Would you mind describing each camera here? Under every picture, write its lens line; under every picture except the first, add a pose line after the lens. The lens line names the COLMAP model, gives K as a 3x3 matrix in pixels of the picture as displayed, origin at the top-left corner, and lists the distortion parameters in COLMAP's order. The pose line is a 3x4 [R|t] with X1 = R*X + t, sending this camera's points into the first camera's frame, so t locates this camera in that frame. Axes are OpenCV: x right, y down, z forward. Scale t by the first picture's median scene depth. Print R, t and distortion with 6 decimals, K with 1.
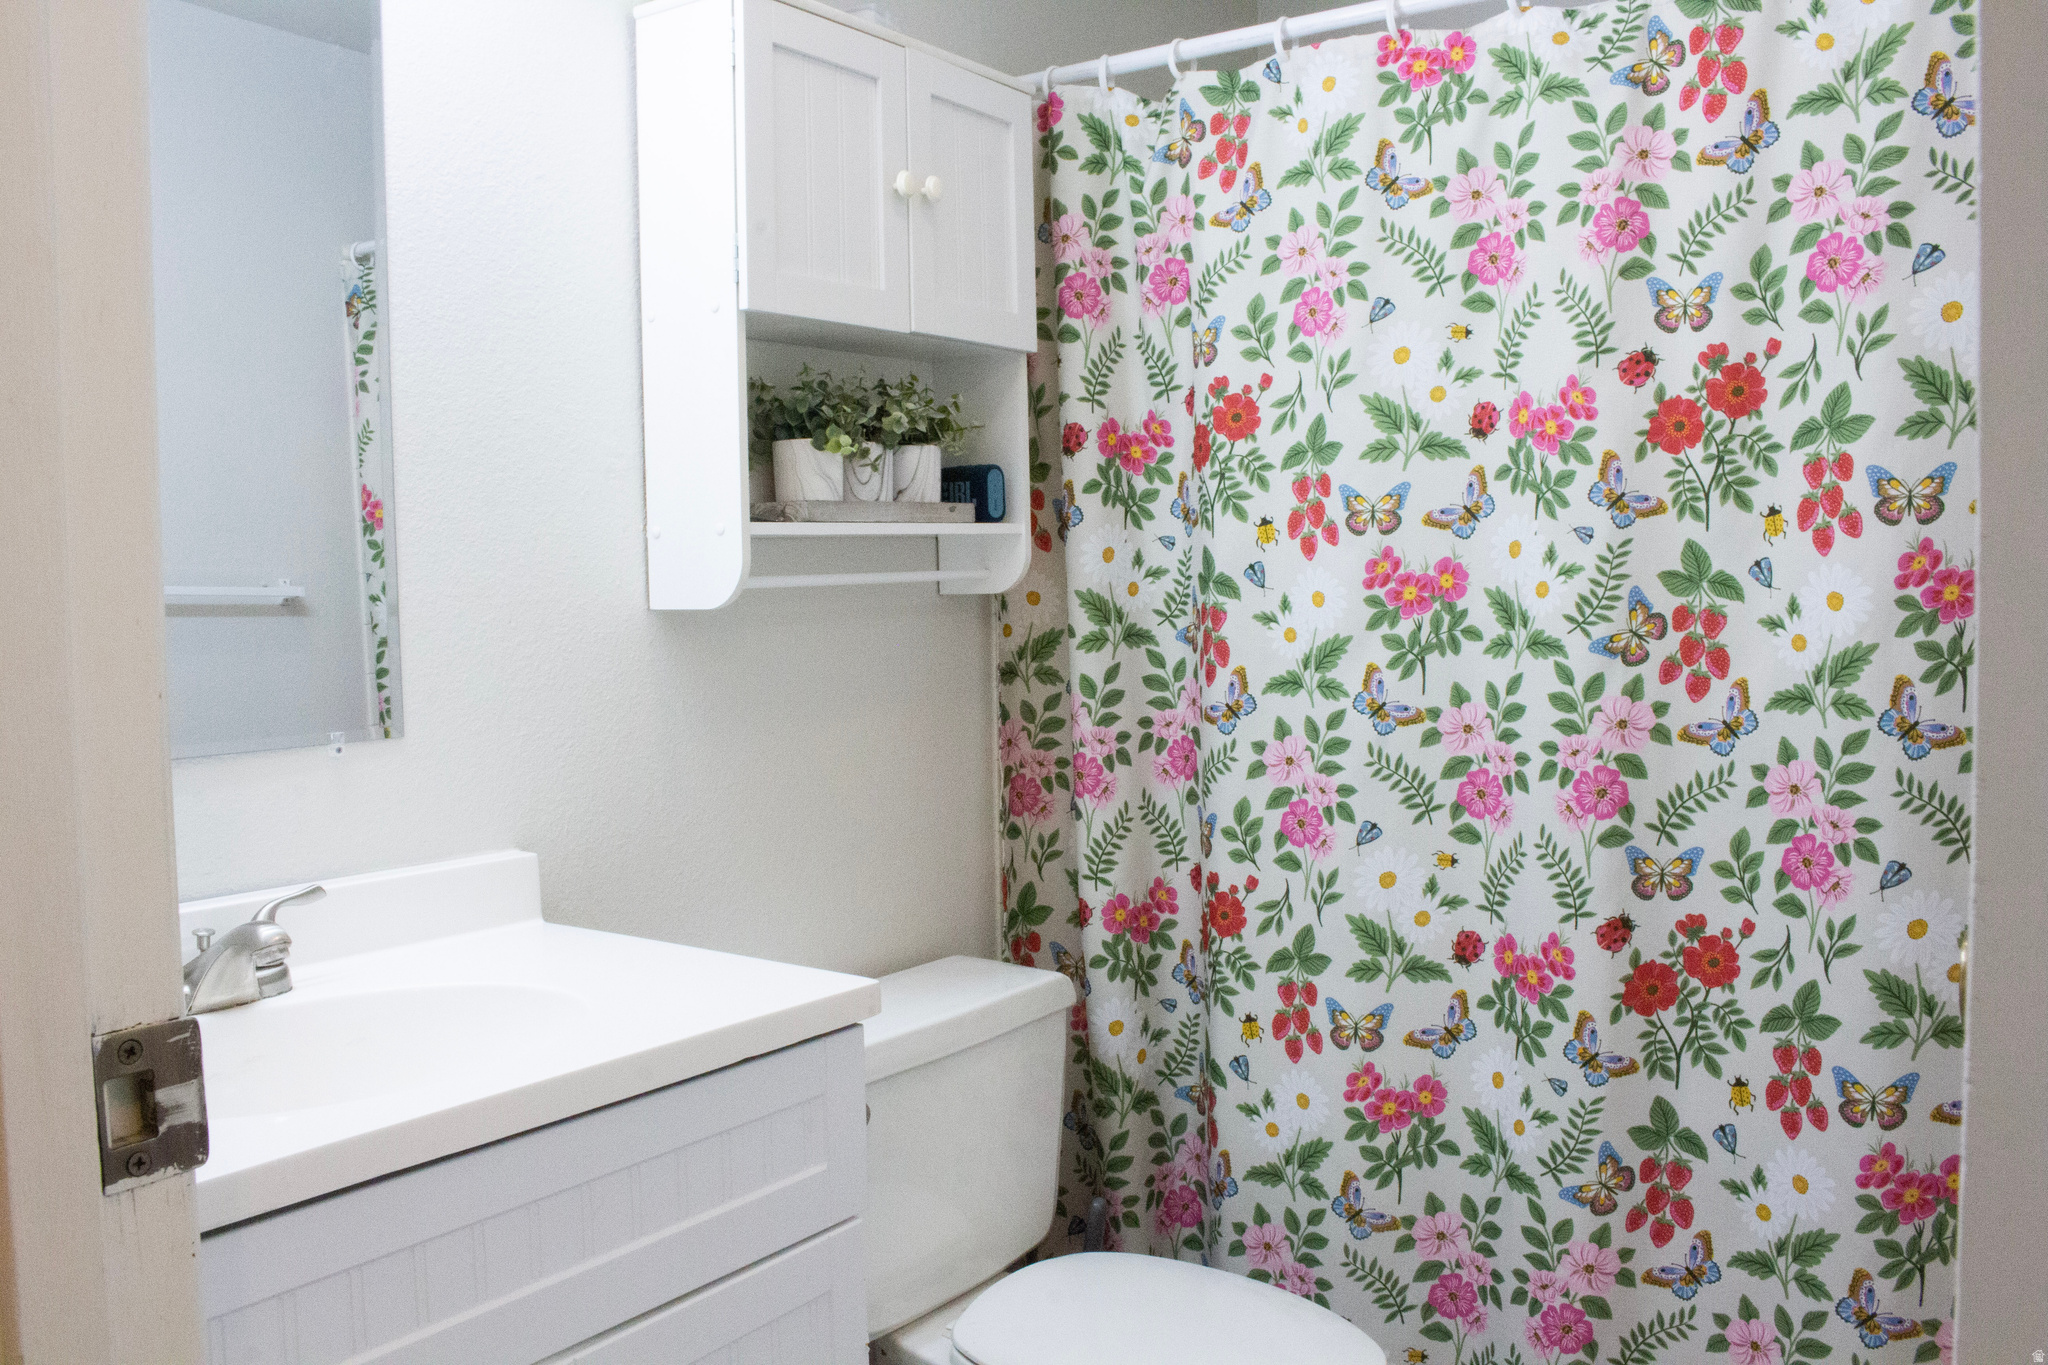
lens RADIAL K [[1720.8, 0, 1027.2], [0, 1720.8, 682.2], [0, 0, 1]] dist [-0.117007, 0.062734]
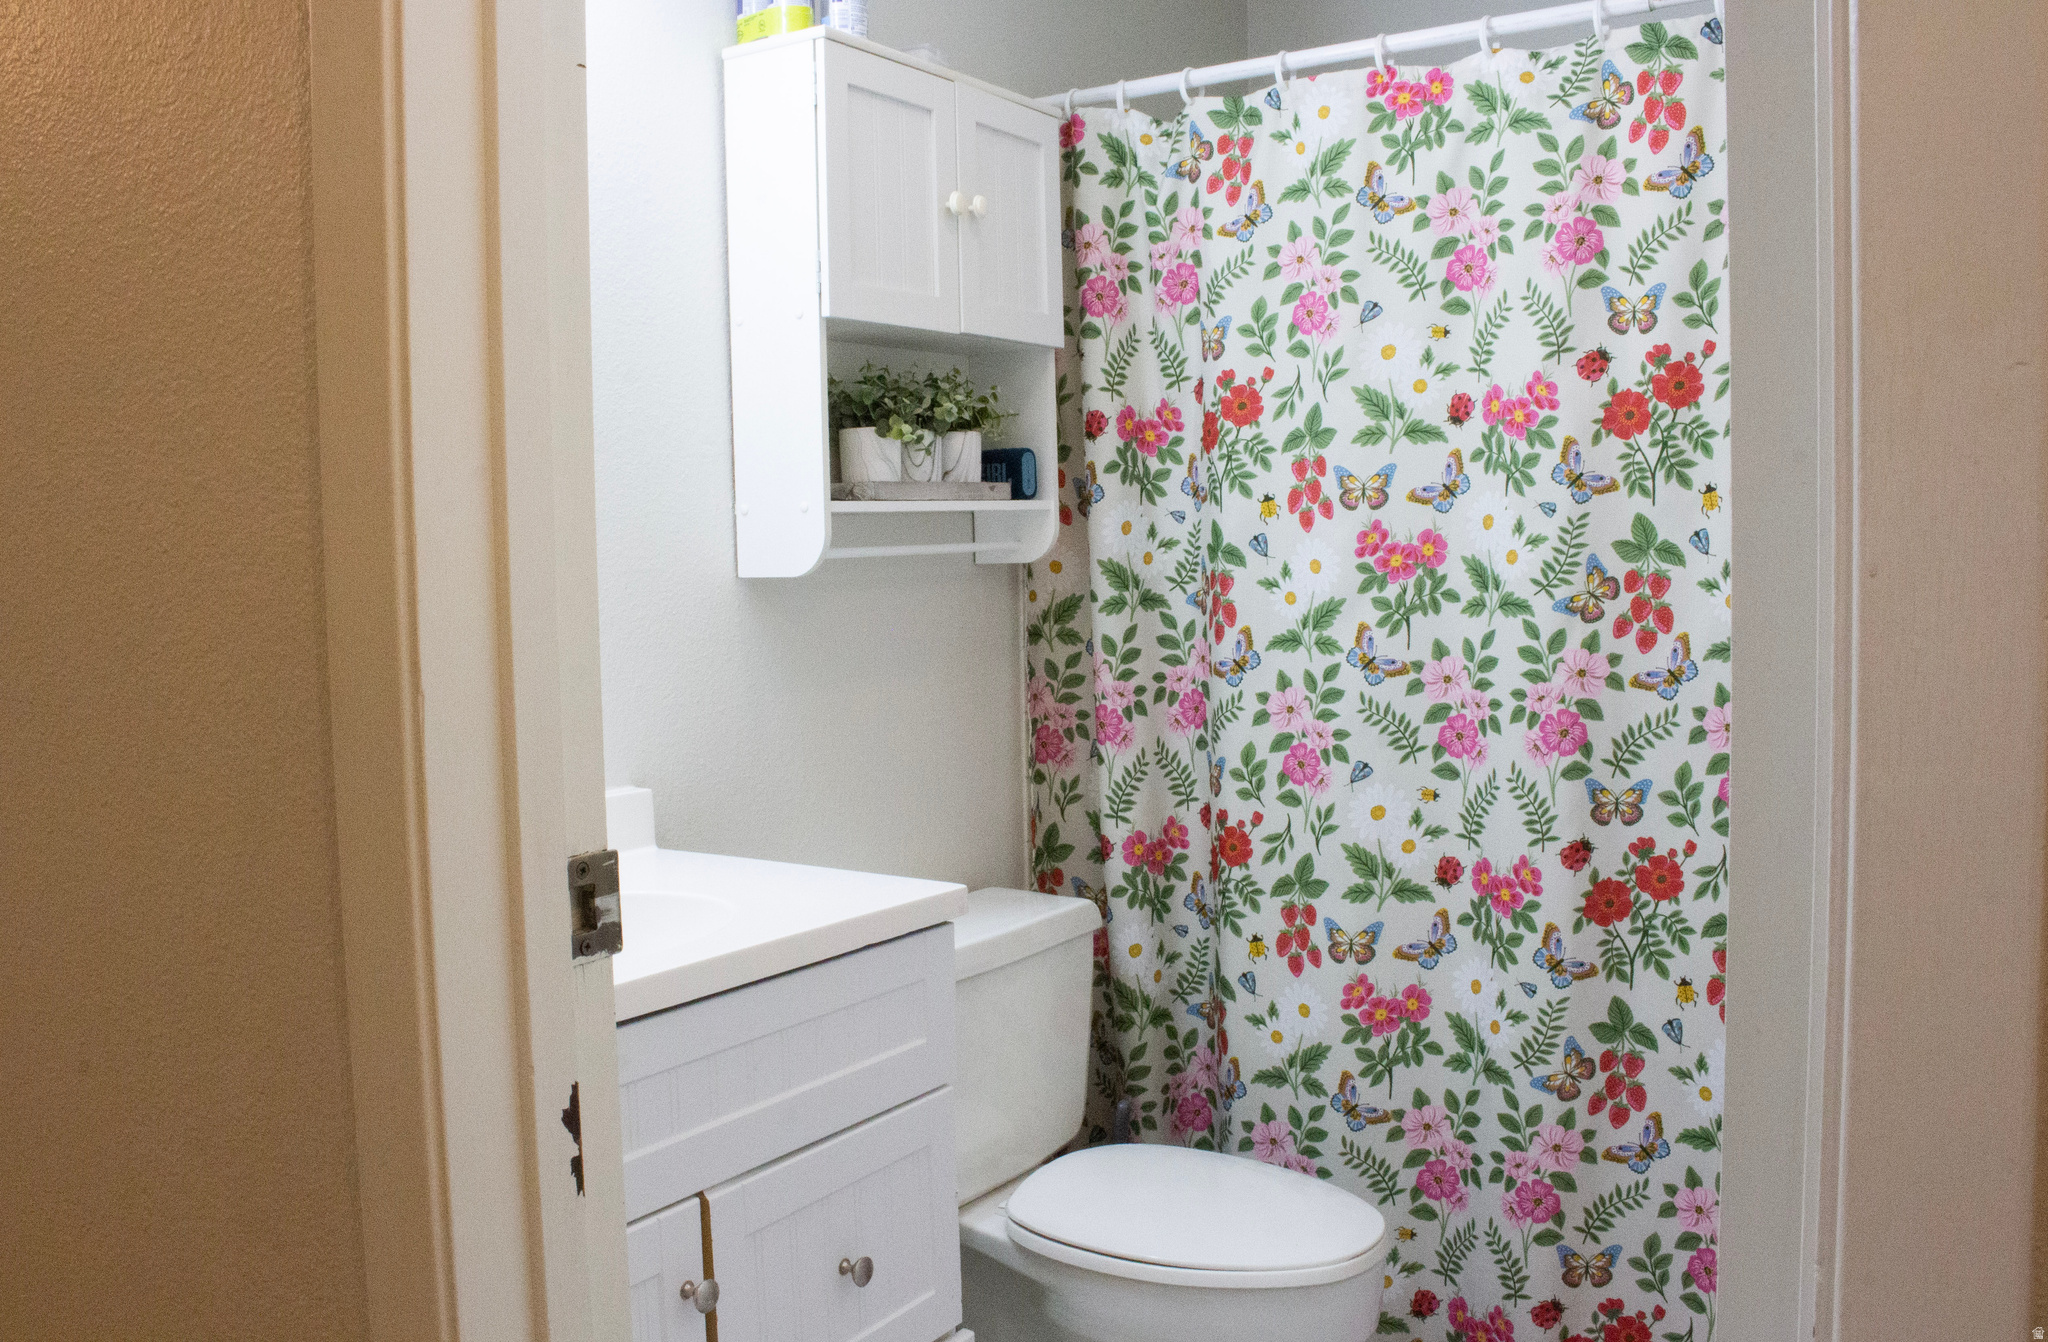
lens RADIAL K [[1798.7, 0, 1022.2], [0, 1798.7, 666.1], [0, 0, 1]] dist [-0.100894, 0.003514]
pose [[0.999574, -0.005688, 0.028640, -0.061517], [0.005566, 0.999975, 0.004348, 0.011872], [-0.028665, -0.004187, 0.999580, -0.190528]]
